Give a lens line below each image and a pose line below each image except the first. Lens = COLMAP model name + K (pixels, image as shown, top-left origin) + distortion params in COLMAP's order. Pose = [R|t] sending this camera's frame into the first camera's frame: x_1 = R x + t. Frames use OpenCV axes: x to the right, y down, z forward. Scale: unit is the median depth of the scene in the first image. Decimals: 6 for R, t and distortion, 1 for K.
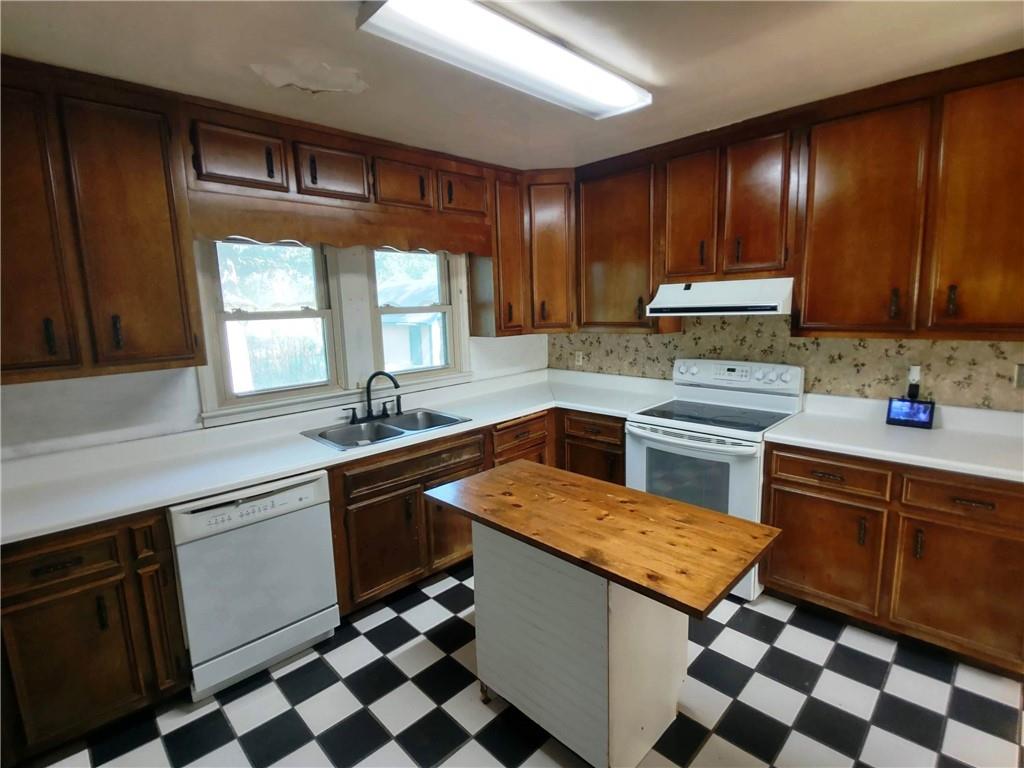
lens RADIAL K [[493.6, 0, 513.9], [0, 493.6, 380.6], [0, 0, 1]] dist [0.009746, -0.018481]
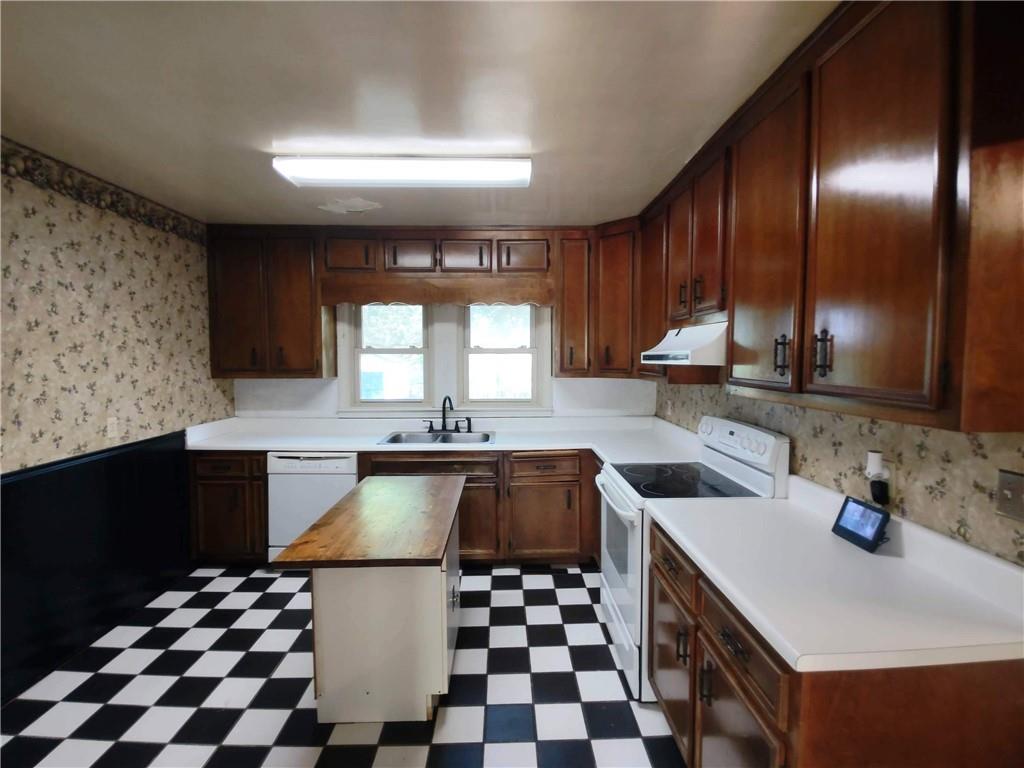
lens RADIAL K [[493.6, 0, 516.7], [0, 493.6, 385.0], [0, 0, 1]] dist [0.009746, -0.018481]
pose [[0.725410, 0.072647, -0.684473, 0.875965], [-0.127845, 0.991332, -0.030275, -0.036185], [0.676341, 0.109468, 0.728409, 0.189265]]
